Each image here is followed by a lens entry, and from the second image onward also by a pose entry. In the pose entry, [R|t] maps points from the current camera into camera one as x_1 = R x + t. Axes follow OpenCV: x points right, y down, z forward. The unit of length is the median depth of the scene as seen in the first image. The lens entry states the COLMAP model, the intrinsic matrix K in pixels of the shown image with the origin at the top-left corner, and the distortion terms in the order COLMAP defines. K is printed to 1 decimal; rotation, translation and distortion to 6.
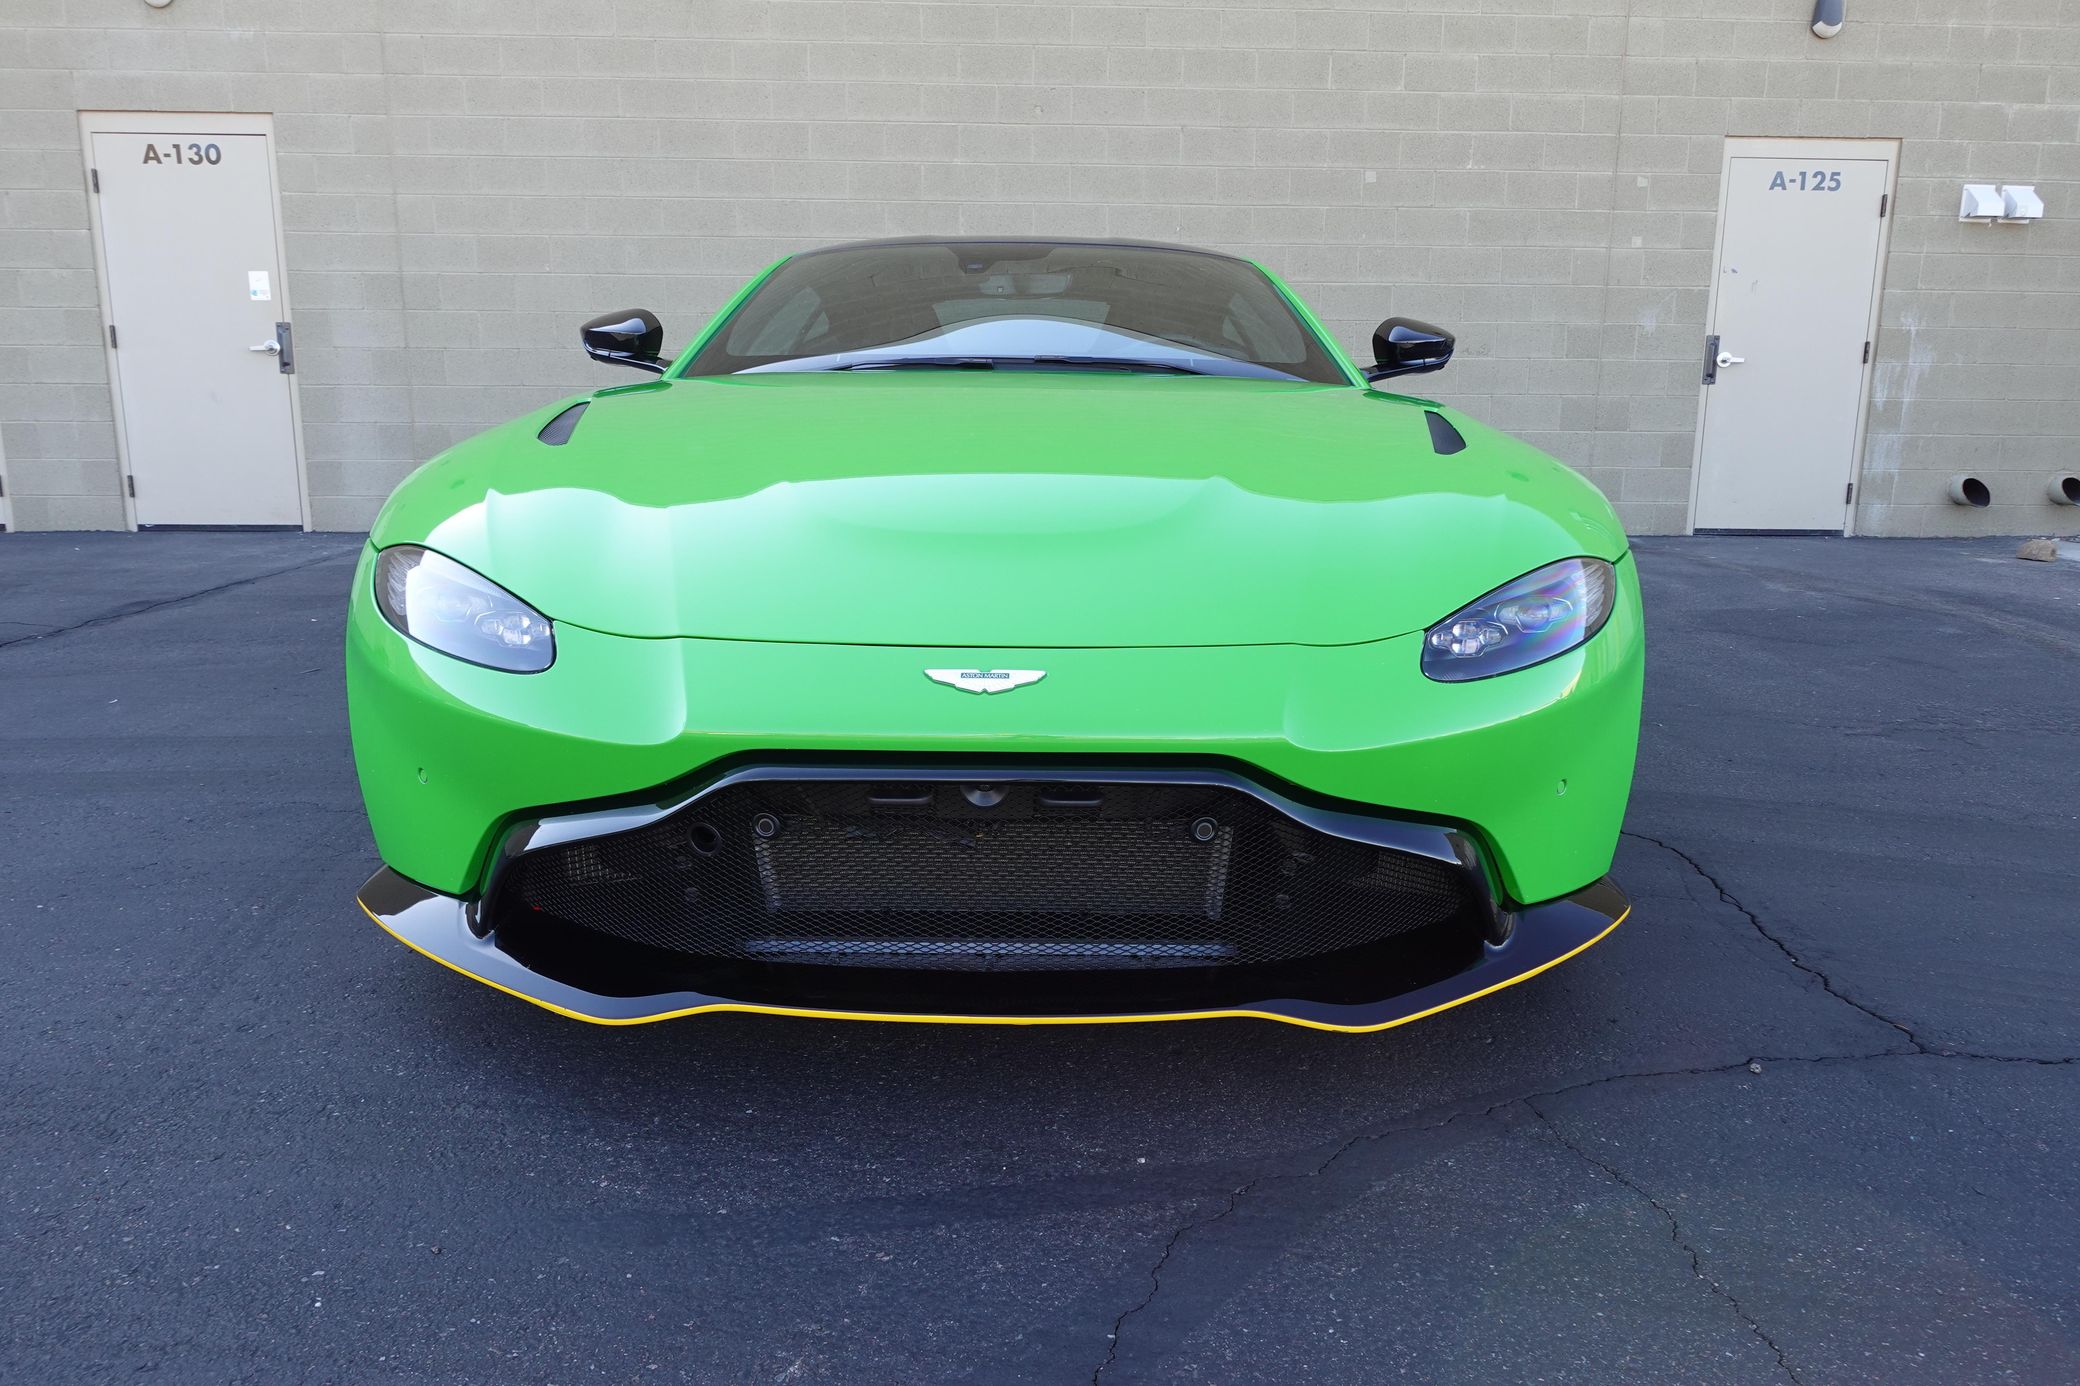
lens RADIAL K [[1442.3, 0, 1033.9], [0, 1442.3, 707.9], [0, 0, 1]] dist [-0.000381, -0.002264]
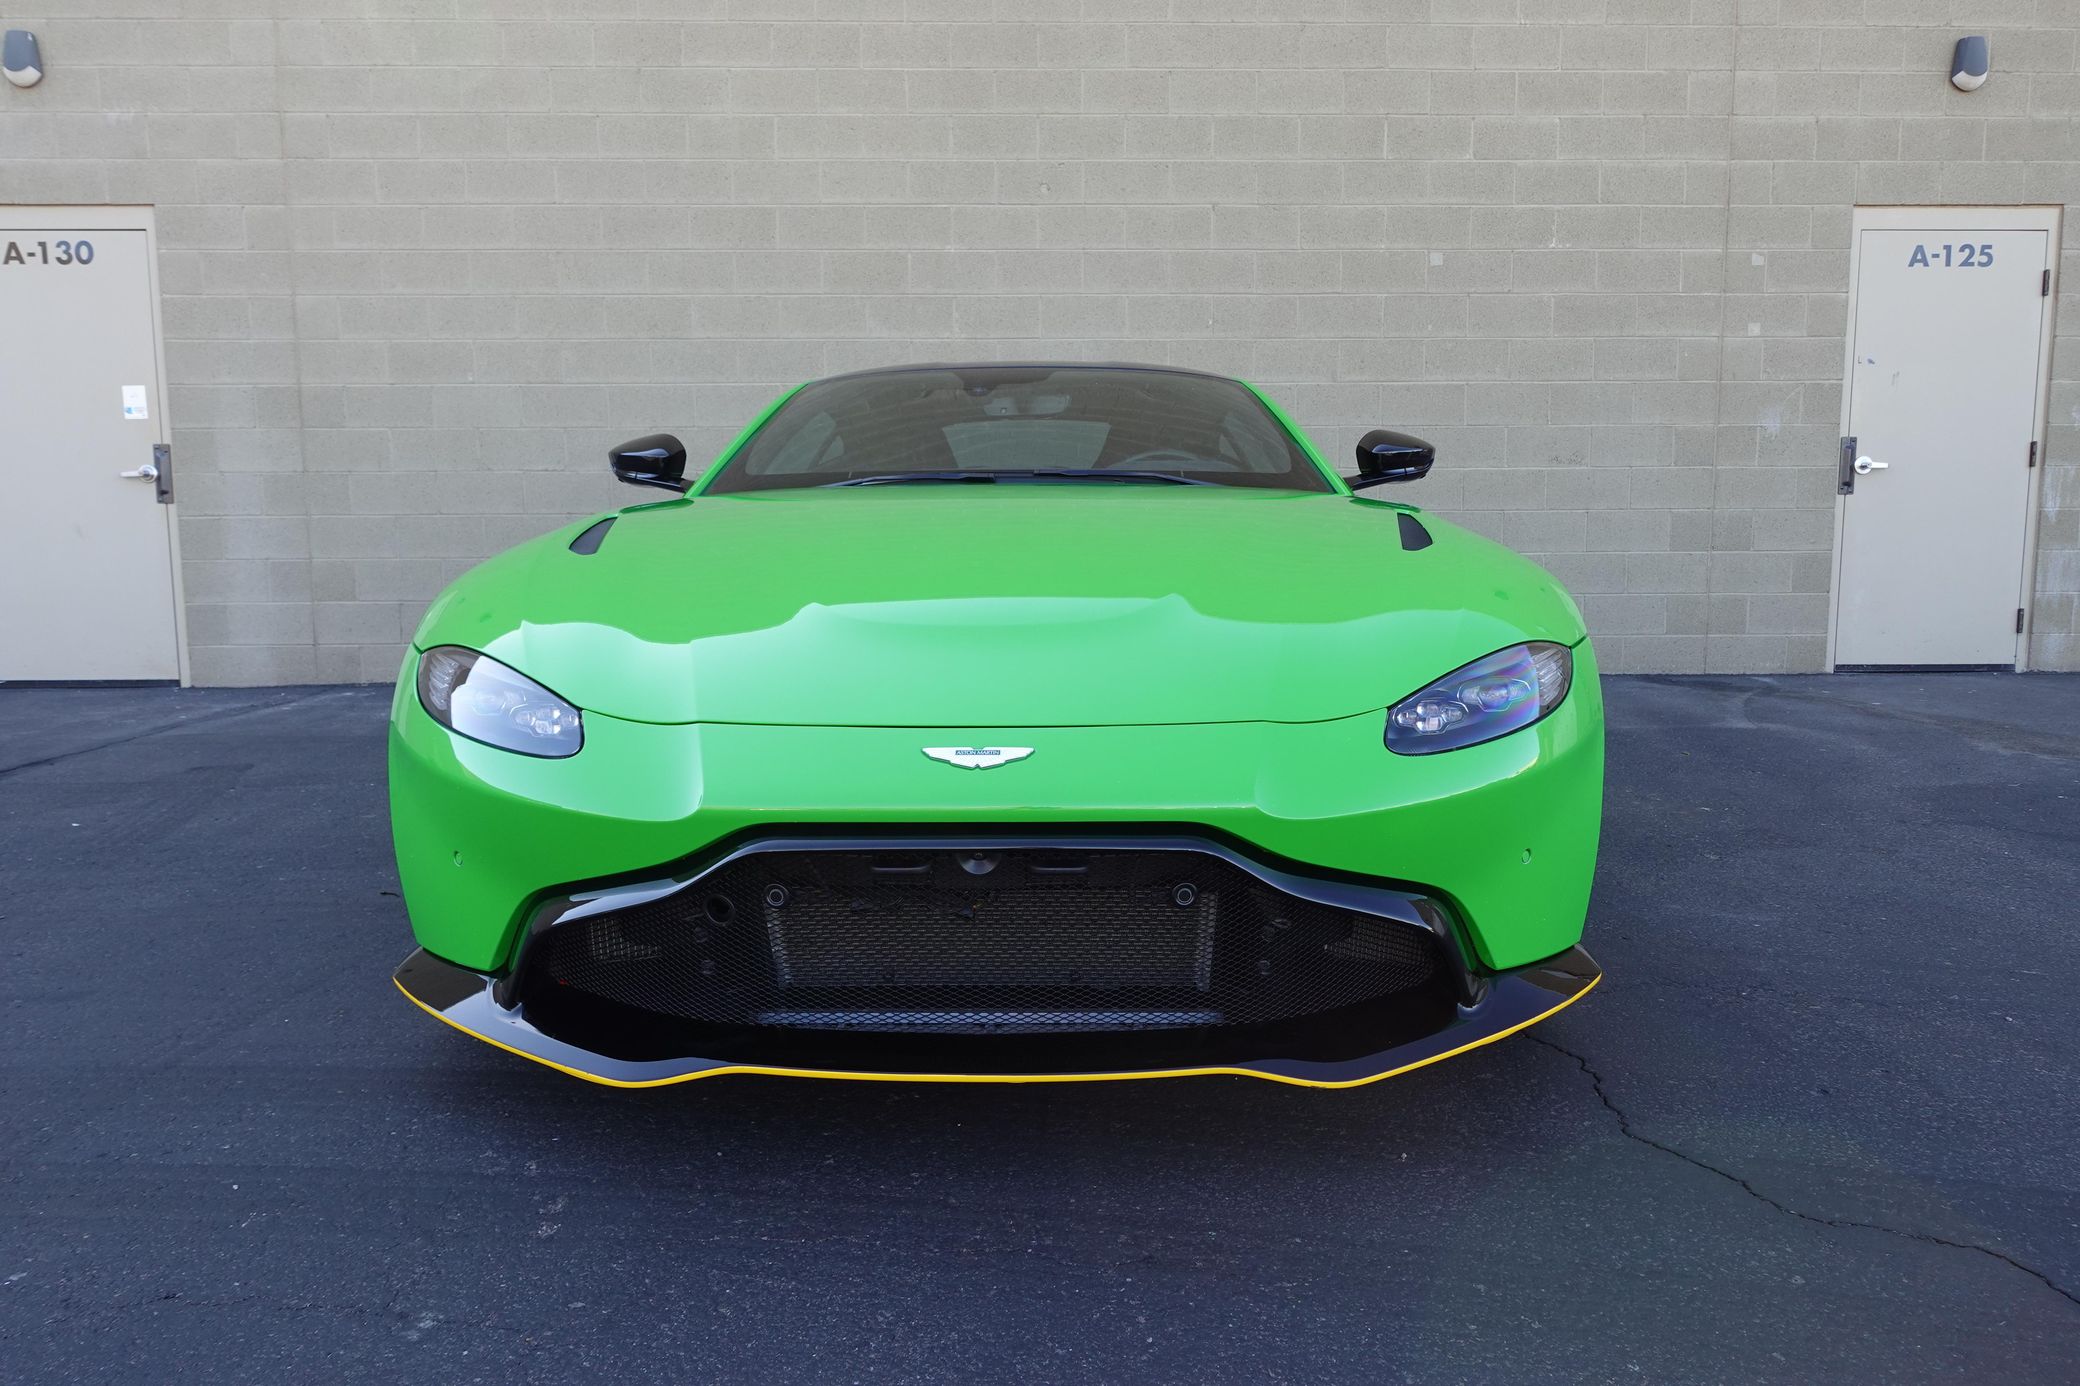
lens RADIAL K [[1442.3, 0, 1035.2], [0, 1442.3, 699.5], [0, 0, 1]] dist [-0.000381, -0.002264]
pose [[0.999817, -0.010619, -0.015931, 0.008041], [0.009261, 0.996503, -0.083043, -0.041332], [0.016757, 0.082880, 0.996419, 0.172024]]
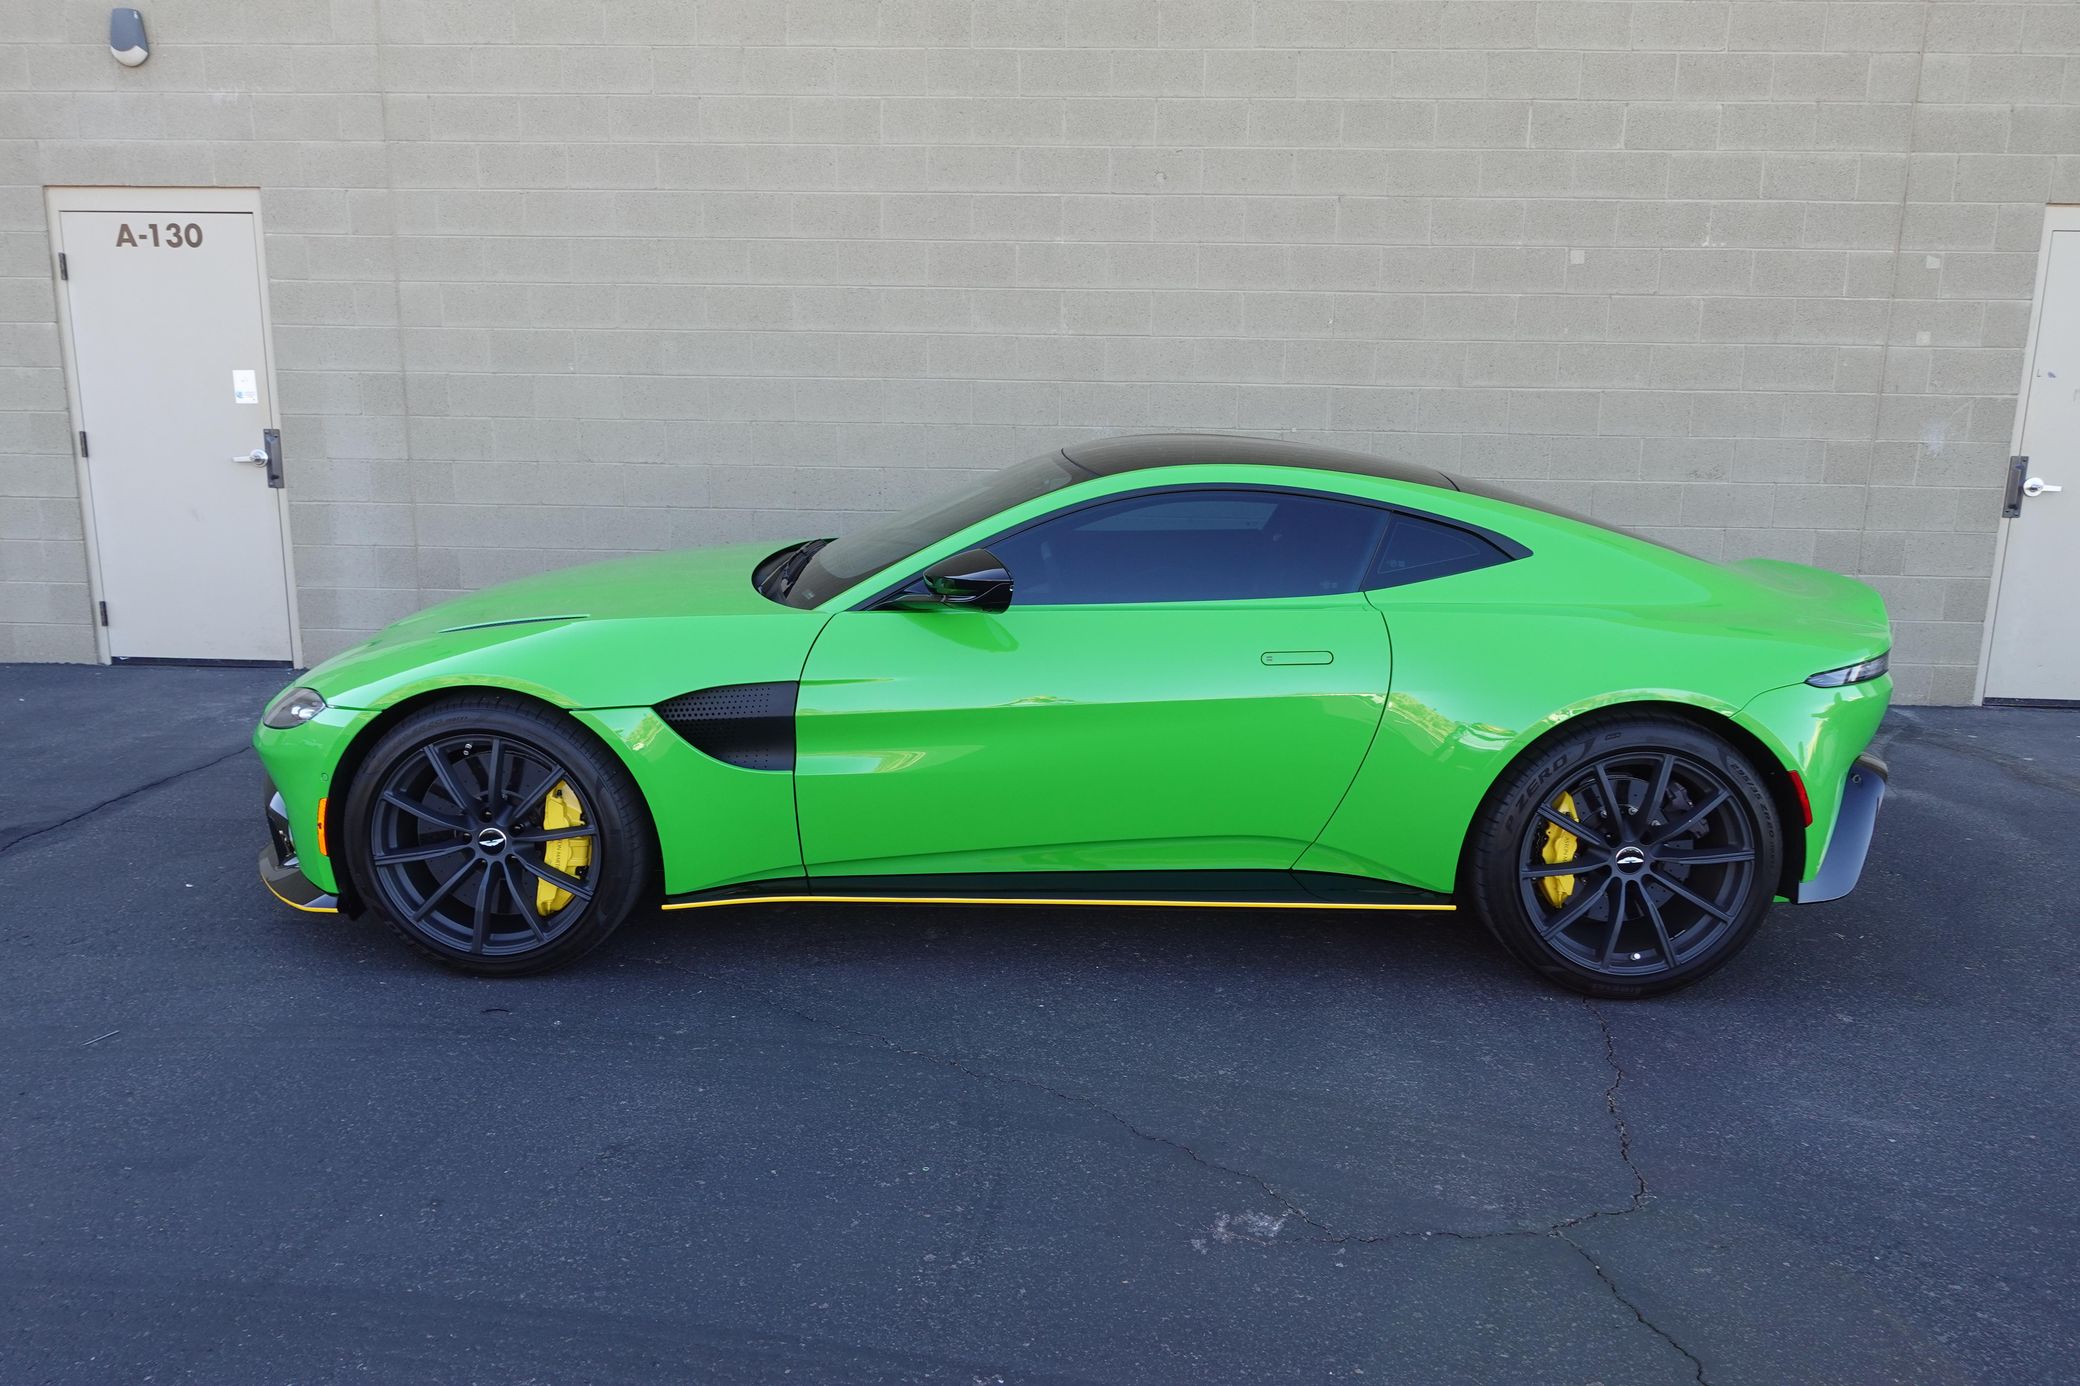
lens RADIAL K [[1442.3, 0, 1032.9], [0, 1442.3, 706.9], [0, 0, 1]] dist [-0.000381, -0.002264]
pose [[0.996306, 0.023881, -0.082488, 0.005543], [-0.024045, 0.999710, -0.000993, -0.112533], [0.082441, 0.002973, 0.996592, 0.183352]]
